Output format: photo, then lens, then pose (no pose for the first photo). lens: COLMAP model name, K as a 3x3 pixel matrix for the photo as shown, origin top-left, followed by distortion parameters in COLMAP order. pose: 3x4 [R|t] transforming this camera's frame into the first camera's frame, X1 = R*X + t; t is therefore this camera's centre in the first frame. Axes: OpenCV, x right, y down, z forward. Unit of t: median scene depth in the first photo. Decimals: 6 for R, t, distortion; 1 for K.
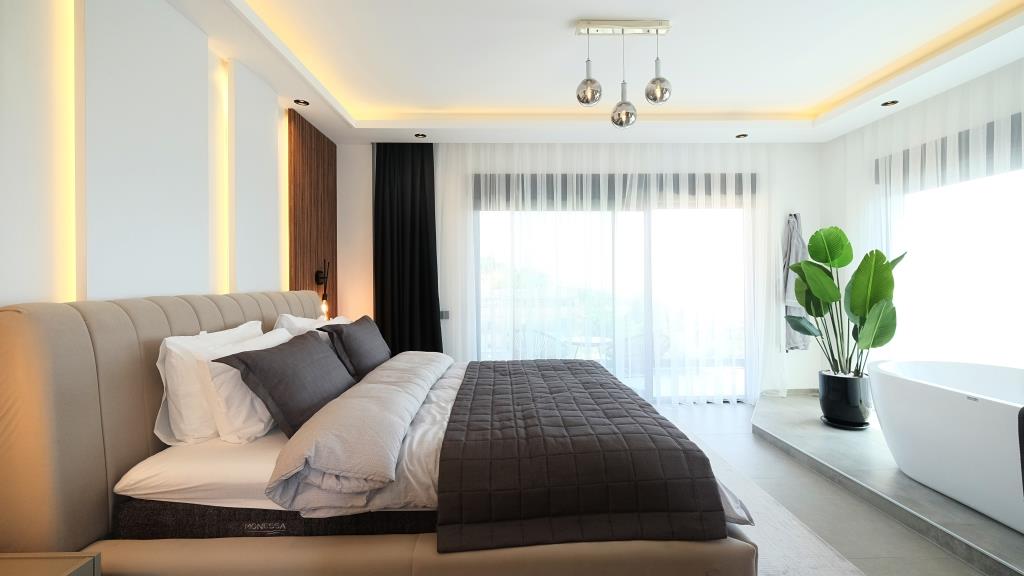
lens RADIAL K [[443.6, 0, 514.0], [0, 443.6, 282.1], [0, 0, 1]] dist [0.000129, 0.000340]
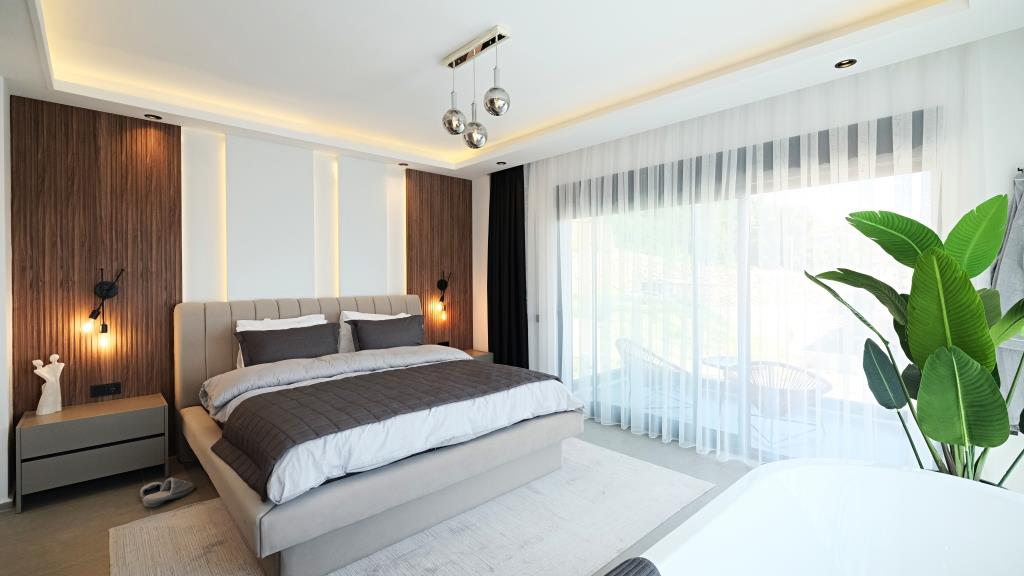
lens RADIAL K [[443.6, 0, 506.8], [0, 443.6, 286.0], [0, 0, 1]] dist [0.000129, 0.000340]
pose [[0.660211, 0.018315, -0.750857, 0.628782], [0.006073, 0.999540, 0.029721, -0.038954], [0.751055, -0.024182, 0.659796, 0.216157]]
